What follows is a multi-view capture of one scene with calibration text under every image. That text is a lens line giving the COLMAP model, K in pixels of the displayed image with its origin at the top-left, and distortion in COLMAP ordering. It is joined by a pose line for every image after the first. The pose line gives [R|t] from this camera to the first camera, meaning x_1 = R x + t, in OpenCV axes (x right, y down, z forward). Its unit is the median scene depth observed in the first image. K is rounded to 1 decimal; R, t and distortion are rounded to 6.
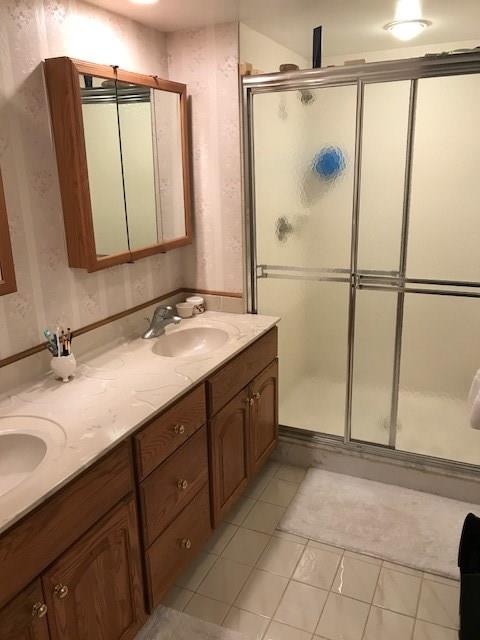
lens RADIAL K [[526.6, 0, 239.7], [0, 526.6, 315.5], [0, 0, 1]] dist [0.025604, -0.053669]
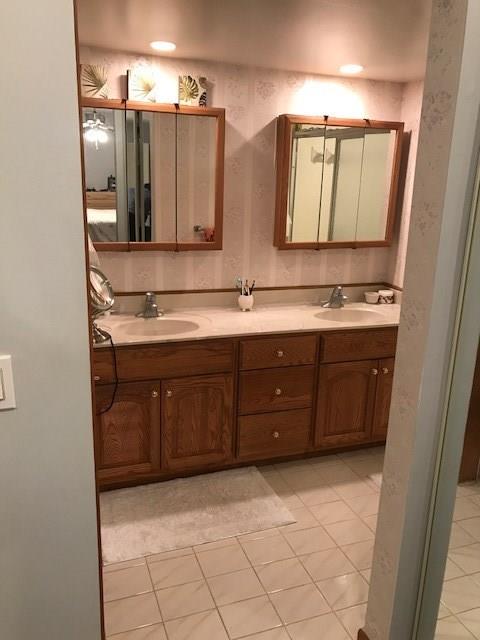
lens RADIAL K [[526.6, 0, 229.5], [0, 526.6, 316.1], [0, 0, 1]] dist [0.025604, -0.053669]
pose [[0.691860, 0.212374, -0.690092, 0.628953], [-0.233920, 0.970144, 0.064041, 0.036984], [0.683089, 0.117119, 0.720883, -0.165168]]
